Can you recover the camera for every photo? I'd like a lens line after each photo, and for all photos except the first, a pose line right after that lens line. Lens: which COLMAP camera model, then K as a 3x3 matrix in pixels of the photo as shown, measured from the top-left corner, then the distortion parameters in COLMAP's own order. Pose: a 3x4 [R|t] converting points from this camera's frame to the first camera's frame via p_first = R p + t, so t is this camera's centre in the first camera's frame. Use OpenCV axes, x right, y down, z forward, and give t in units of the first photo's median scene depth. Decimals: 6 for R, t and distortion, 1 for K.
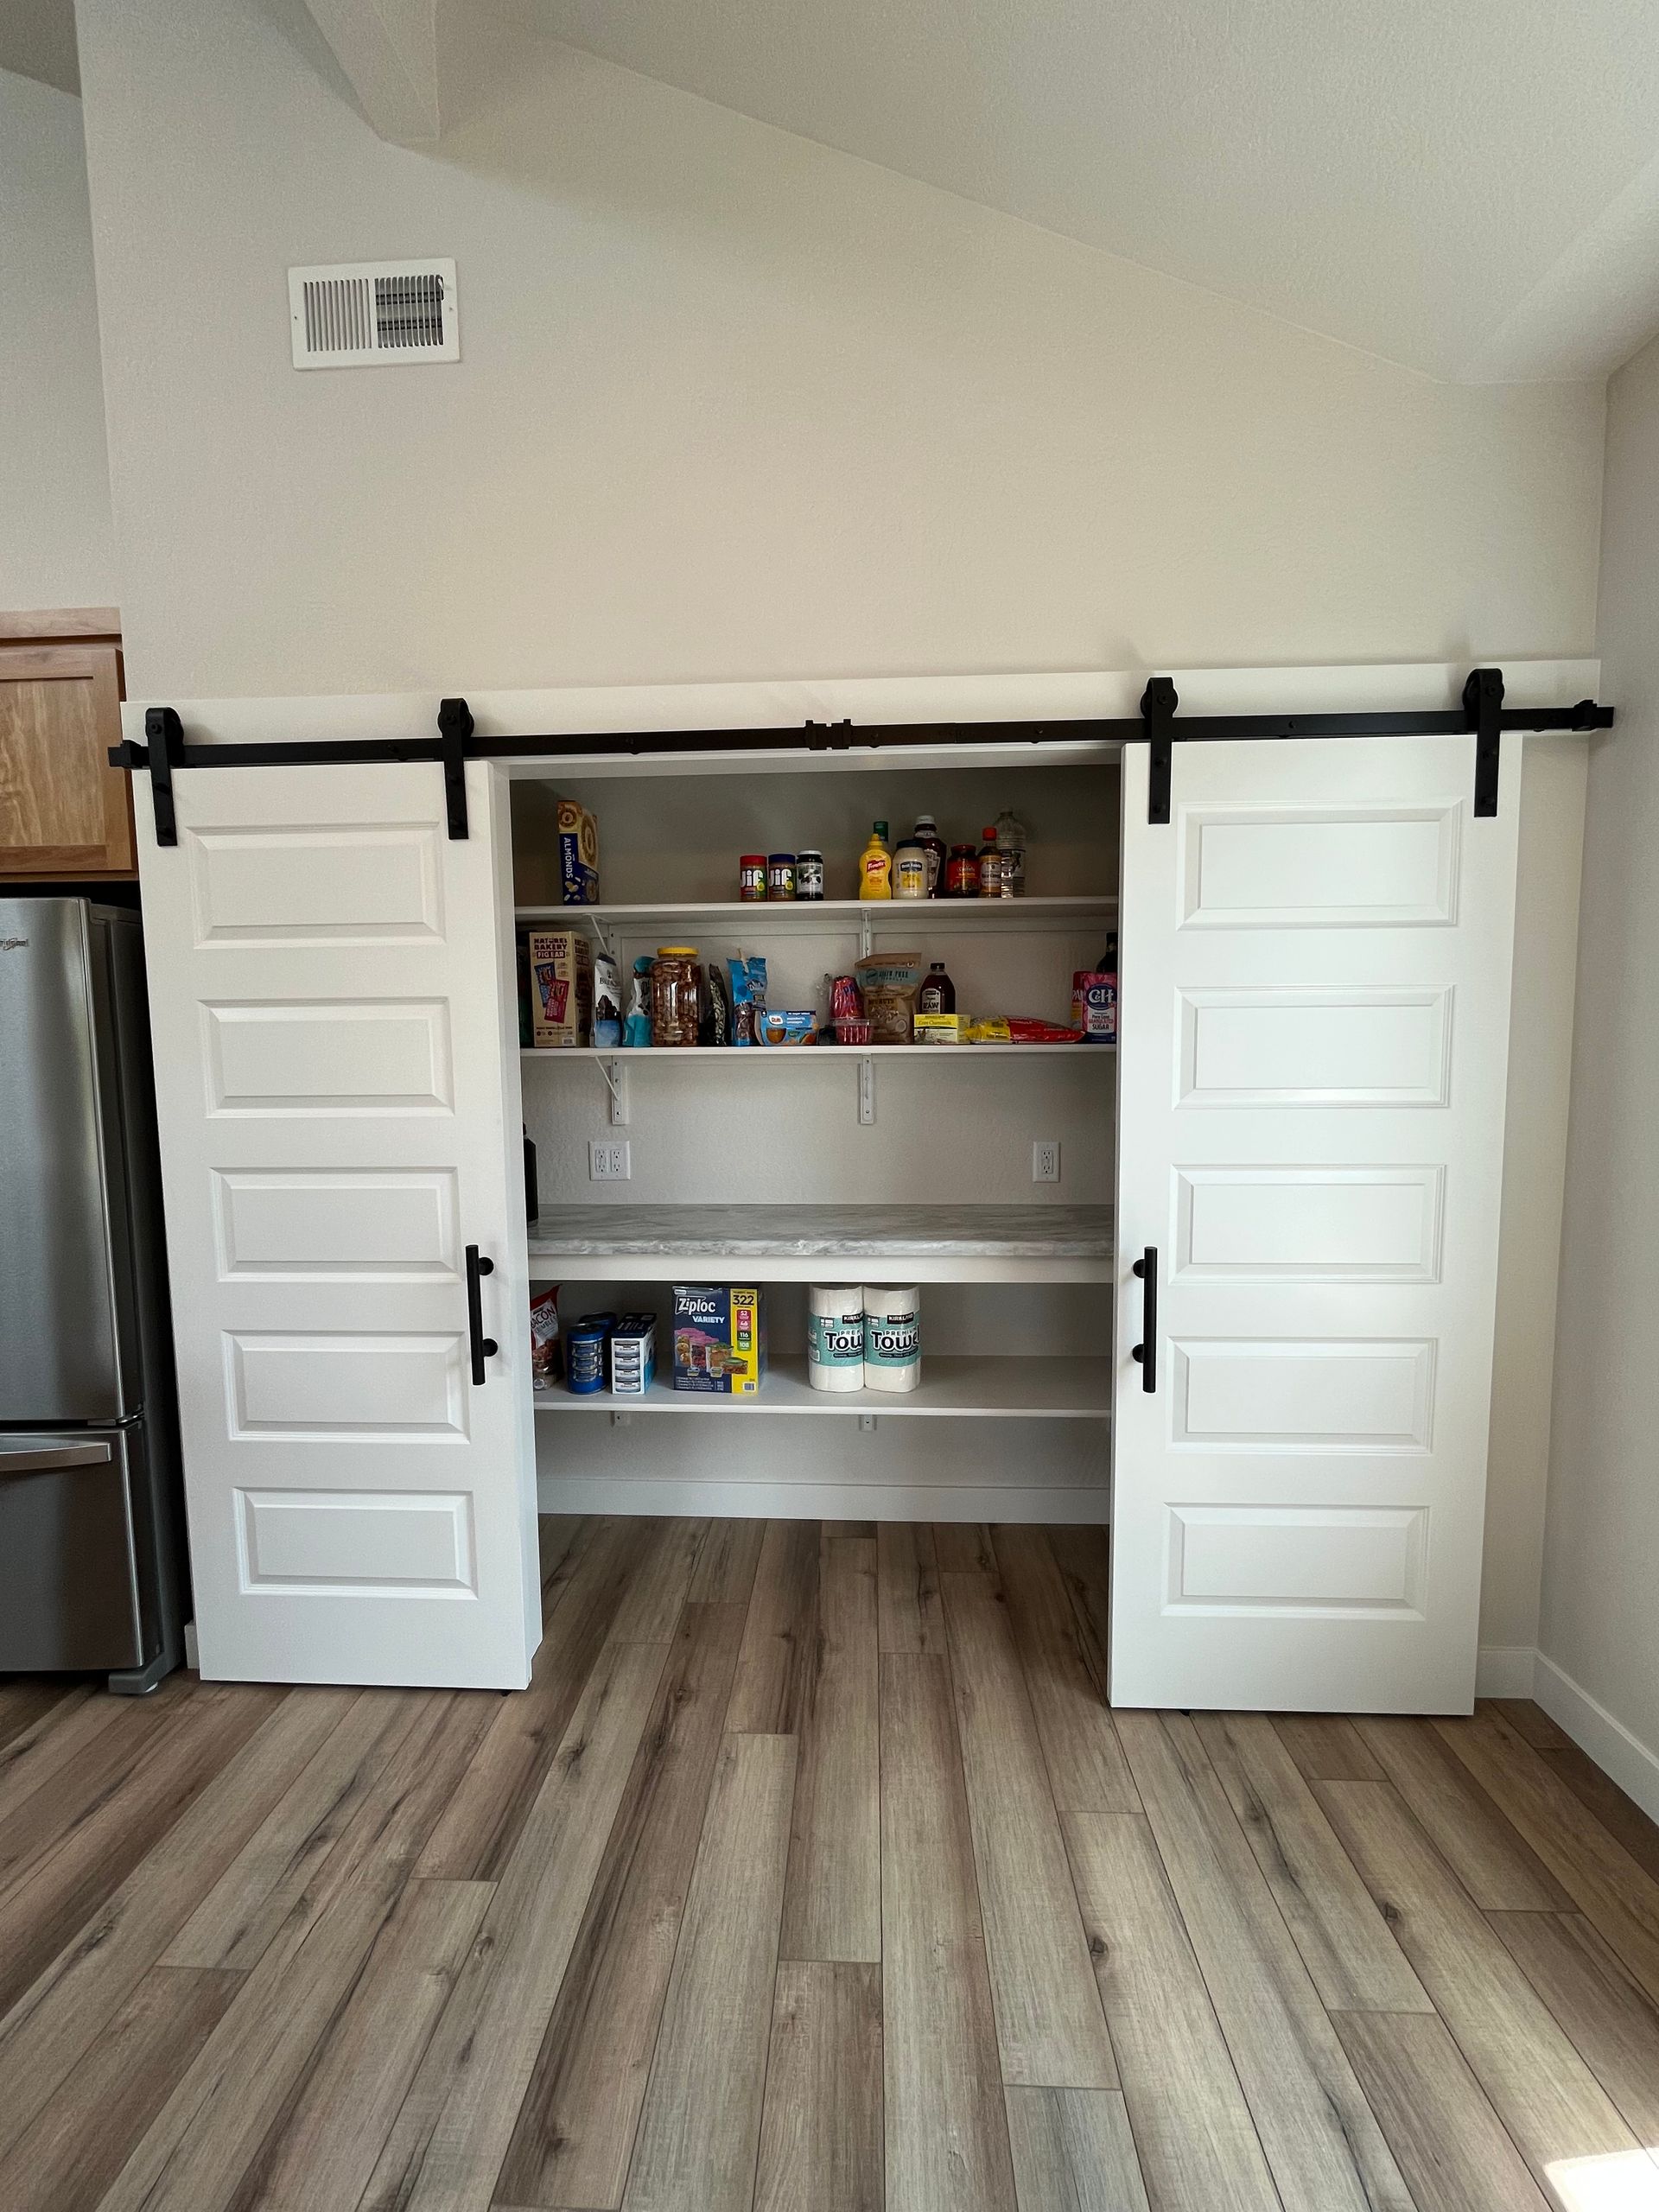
lens RADIAL K [[898.6, 0, 828.4], [0, 898.6, 1097.3], [0, 0, 1]] dist [-0.005614, 0.000266]
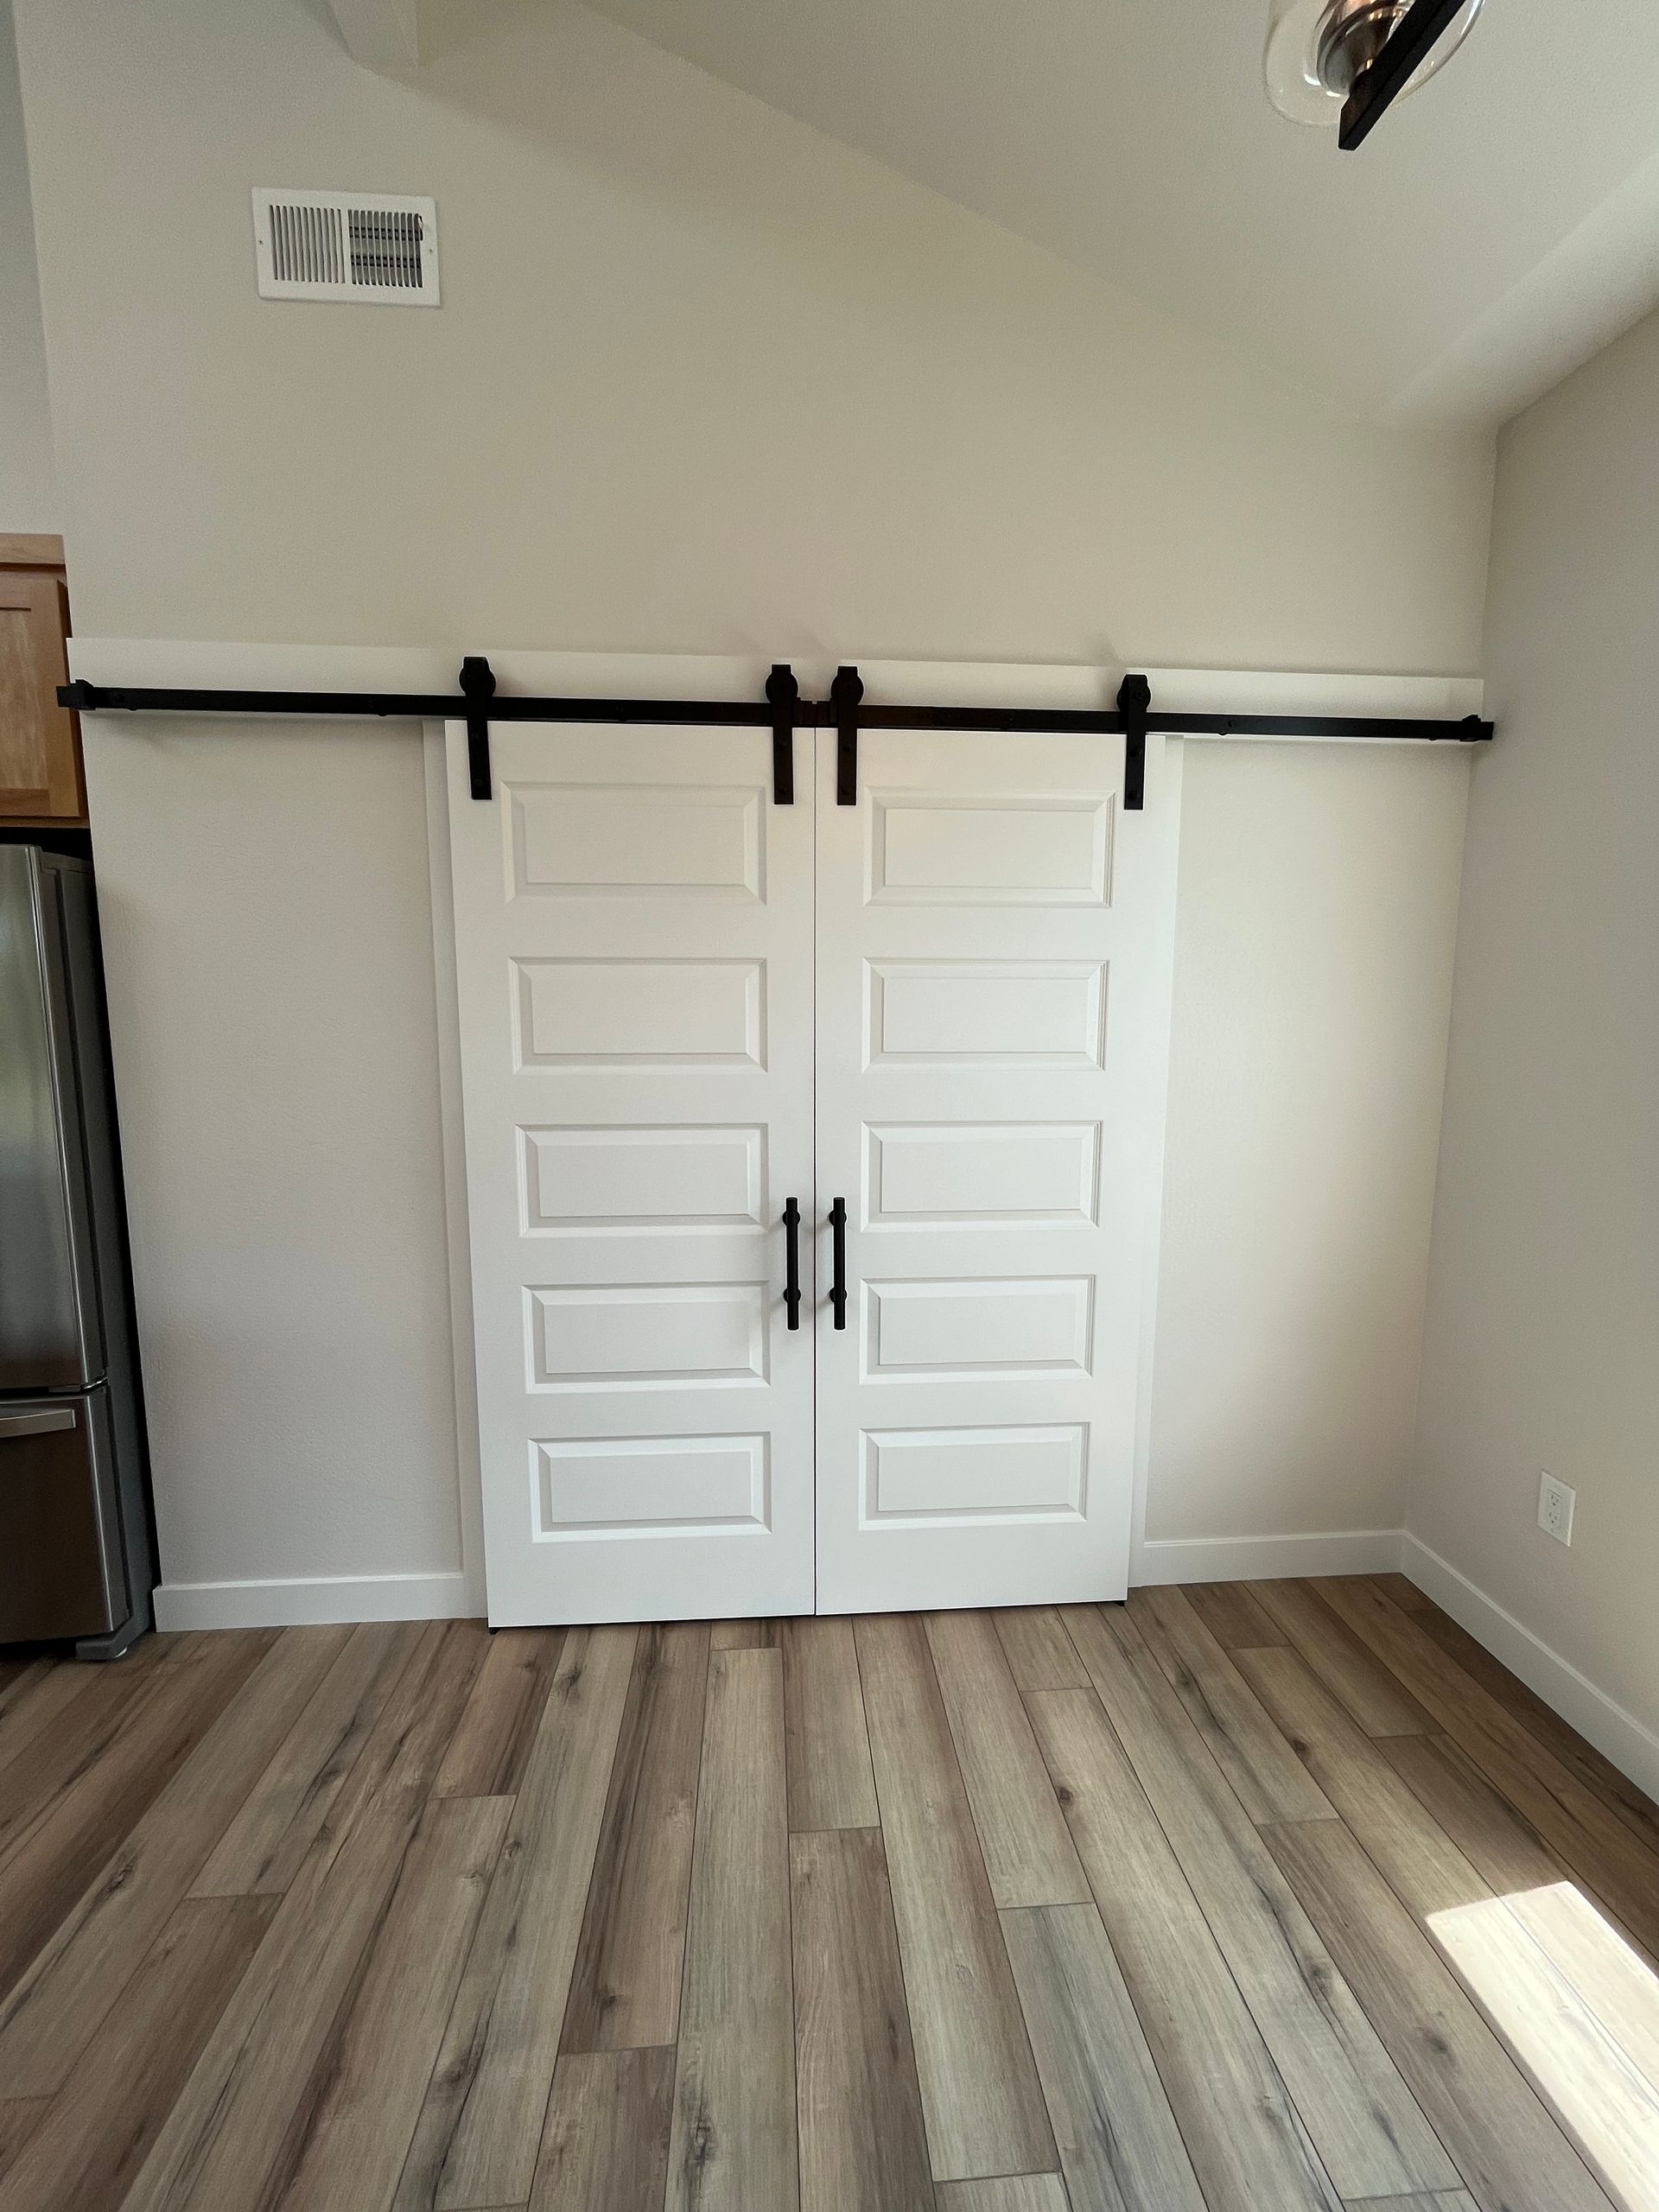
lens RADIAL K [[898.6, 0, 819.5], [0, 898.6, 1104.7], [0, 0, 1]] dist [-0.005614, 0.000266]
pose [[0.992586, -0.002441, 0.121520, -0.138803], [-0.001879, 0.999371, 0.035425, 0.022134], [-0.121530, -0.035391, 0.991957, -0.066415]]
